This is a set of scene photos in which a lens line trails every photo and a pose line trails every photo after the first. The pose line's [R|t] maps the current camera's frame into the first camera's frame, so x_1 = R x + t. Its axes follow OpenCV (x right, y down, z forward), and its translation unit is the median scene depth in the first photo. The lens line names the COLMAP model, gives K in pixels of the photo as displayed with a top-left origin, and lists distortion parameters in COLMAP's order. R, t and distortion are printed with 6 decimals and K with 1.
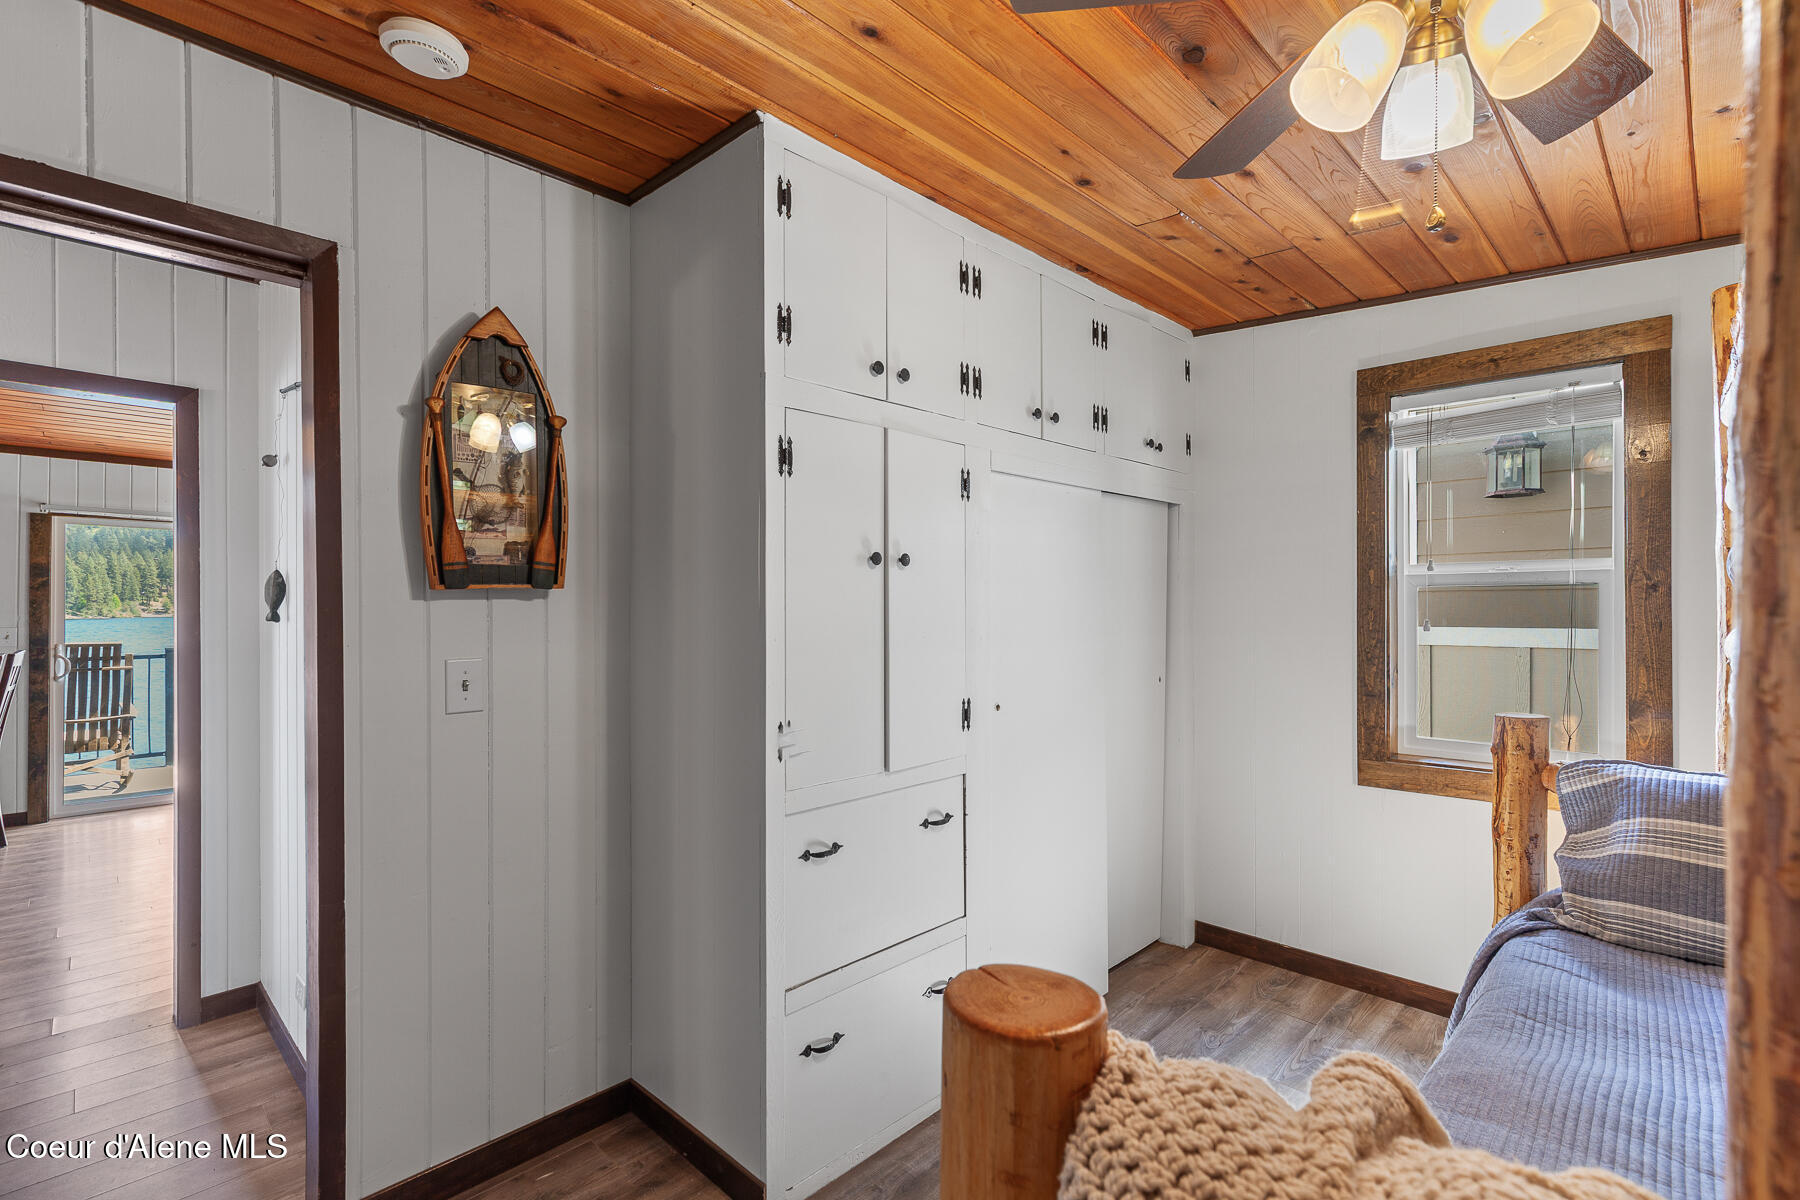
lens RADIAL K [[807.6, 0, 906.0], [0, 807.6, 607.8], [0, 0, 1]] dist [0.006446, -0.001690]
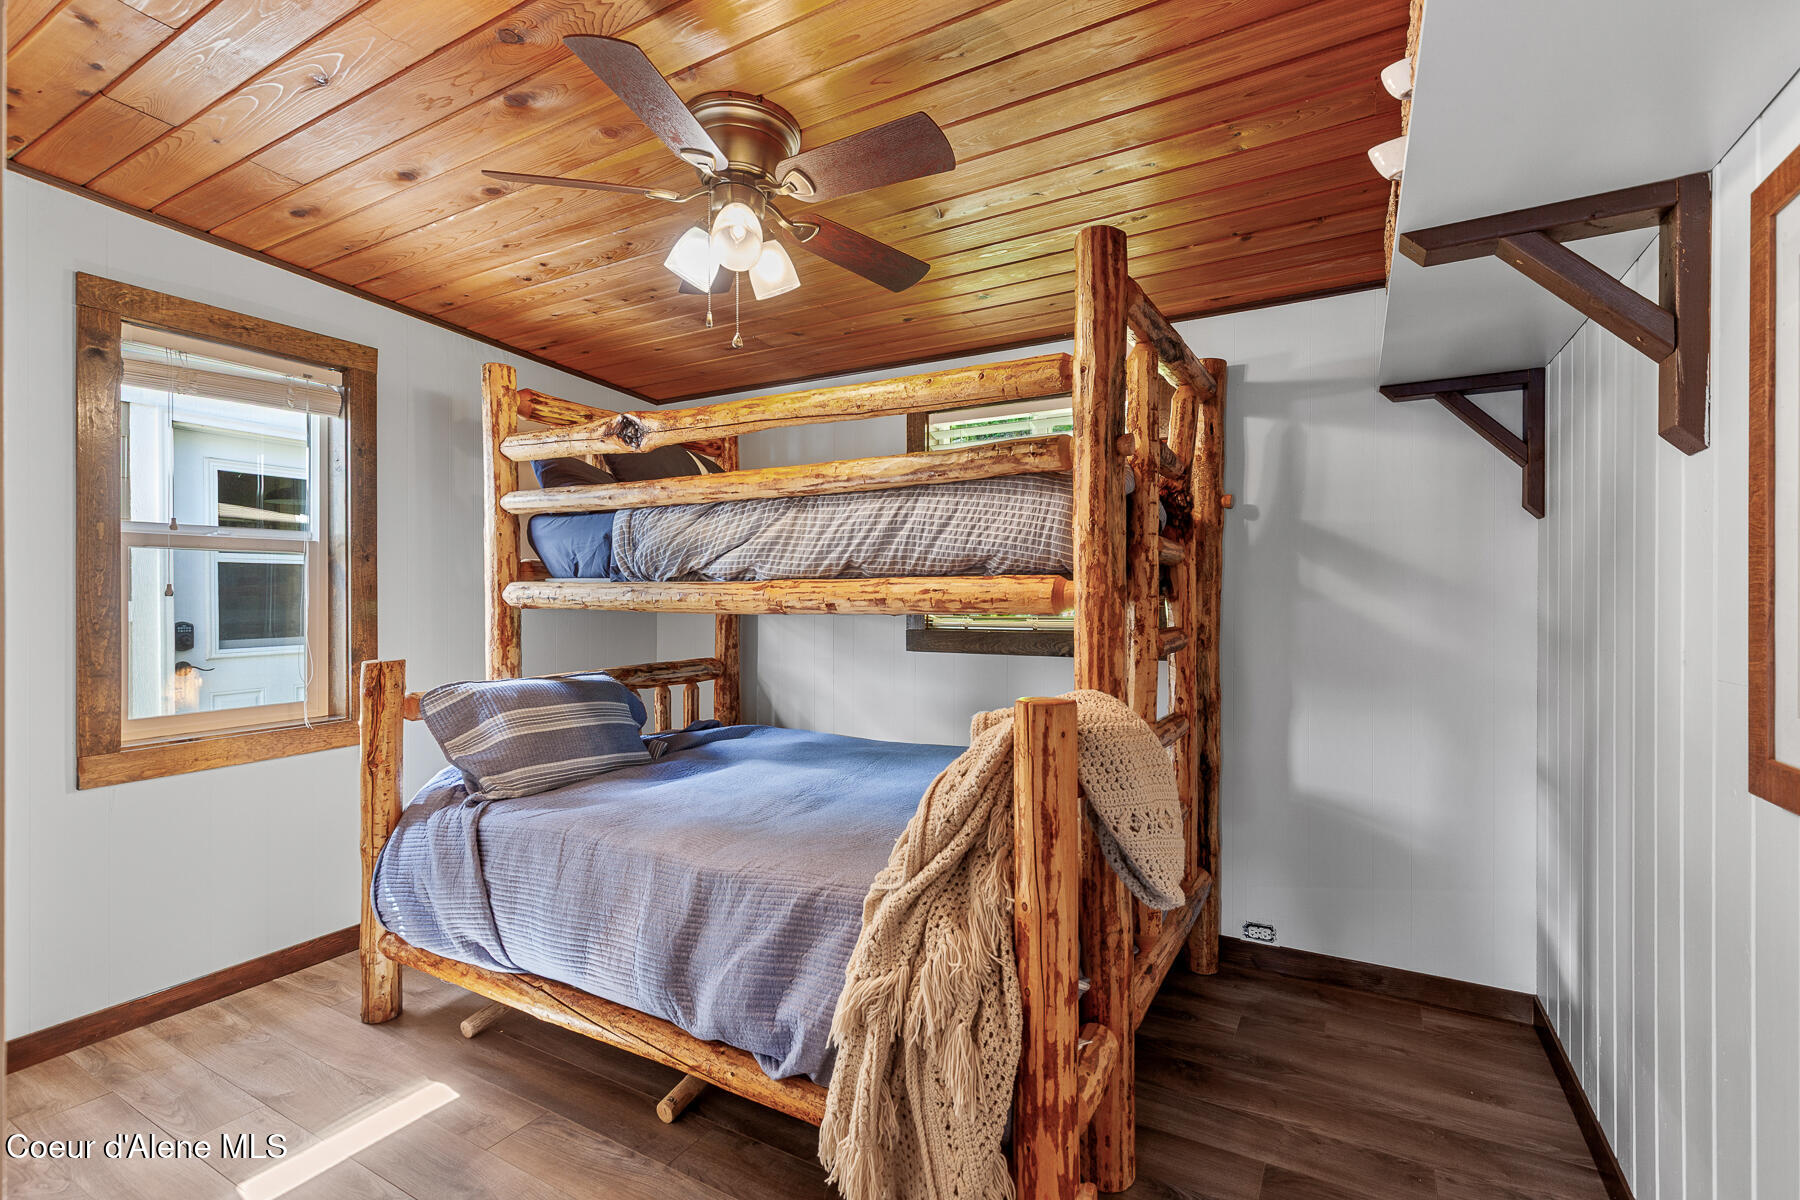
lens RADIAL K [[807.6, 0, 904.2], [0, 807.6, 596.7], [0, 0, 1]] dist [0.006446, -0.001690]
pose [[-0.256117, 0.000526, 0.966646, -0.460054], [0.006806, 0.999976, 0.001259, 0.034721], [-0.966622, 0.006902, -0.256115, 0.450620]]
